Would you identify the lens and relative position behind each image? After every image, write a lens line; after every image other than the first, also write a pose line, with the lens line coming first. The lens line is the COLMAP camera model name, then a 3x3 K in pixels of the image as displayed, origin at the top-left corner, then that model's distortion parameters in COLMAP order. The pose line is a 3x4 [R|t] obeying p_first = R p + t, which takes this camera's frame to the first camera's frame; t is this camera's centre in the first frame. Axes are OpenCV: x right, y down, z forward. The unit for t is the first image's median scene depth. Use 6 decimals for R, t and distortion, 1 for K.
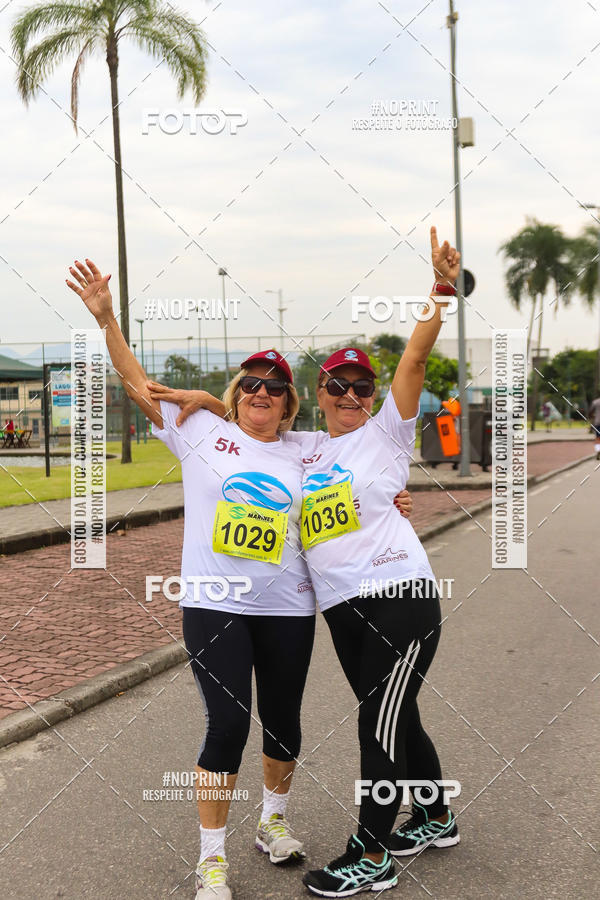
lens RADIAL K [[1801.6, 0, 300.1], [0, 1801.6, 498.2], [0, 0, 1]] dist [-0.078400, -0.320683]
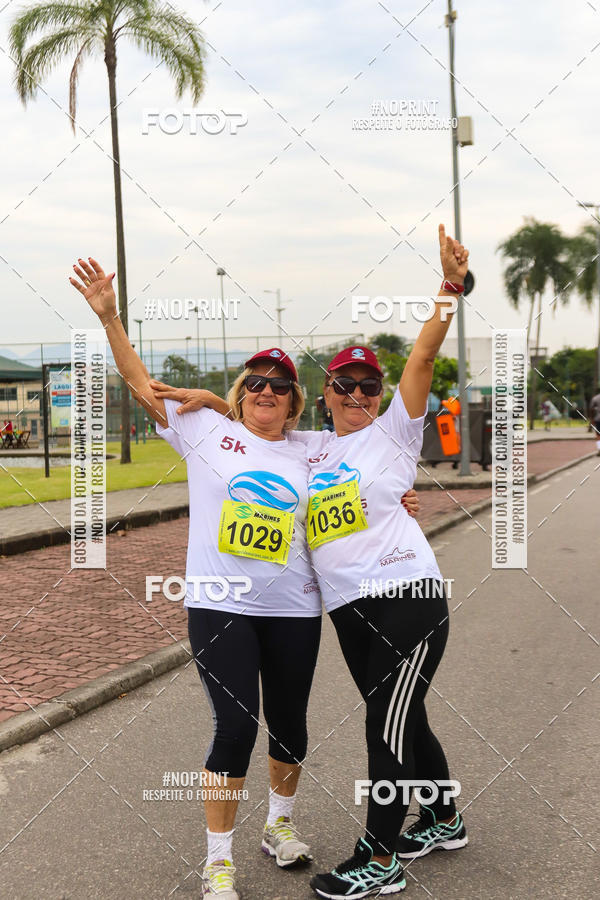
lens RADIAL K [[1786.1, 0, 300.4], [0, 1786.1, 489.0], [0, 0, 1]] dist [-0.076857, -0.304138]
pose [[0.999985, -0.003779, 0.004057, -0.004260], [0.003800, 0.999979, -0.005291, 0.000275], [-0.004037, 0.005306, 0.999978, 0.011340]]
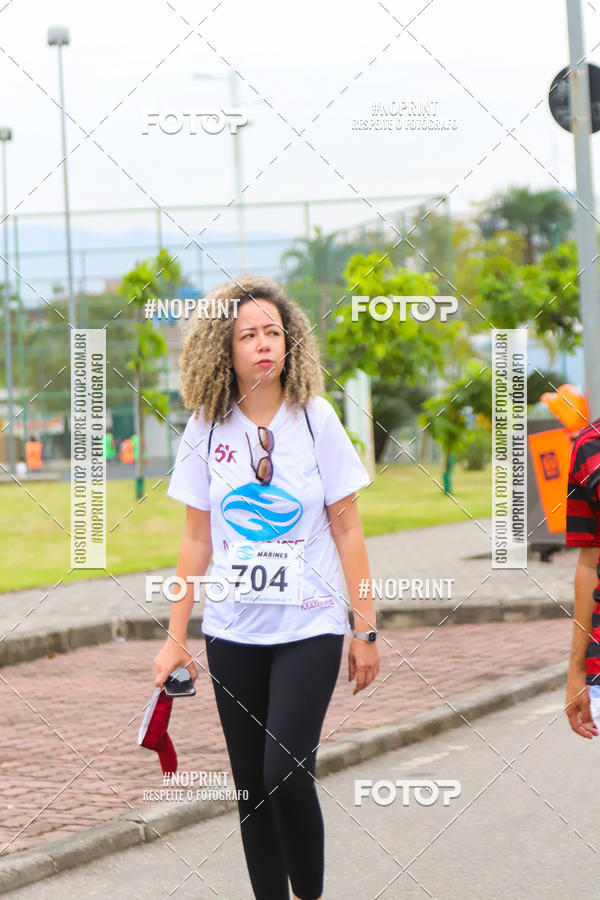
lens RADIAL K [[2918.3, 0, 300.0], [0, 2918.3, 450.0], [0, 0, 1]] dist [-0.333560, 1.310502]
pose [[0.999610, -0.017248, 0.021967, -0.014774], [0.017692, 0.999640, -0.020187, -0.034174], [-0.021611, 0.020568, 0.999555, 0.527289]]
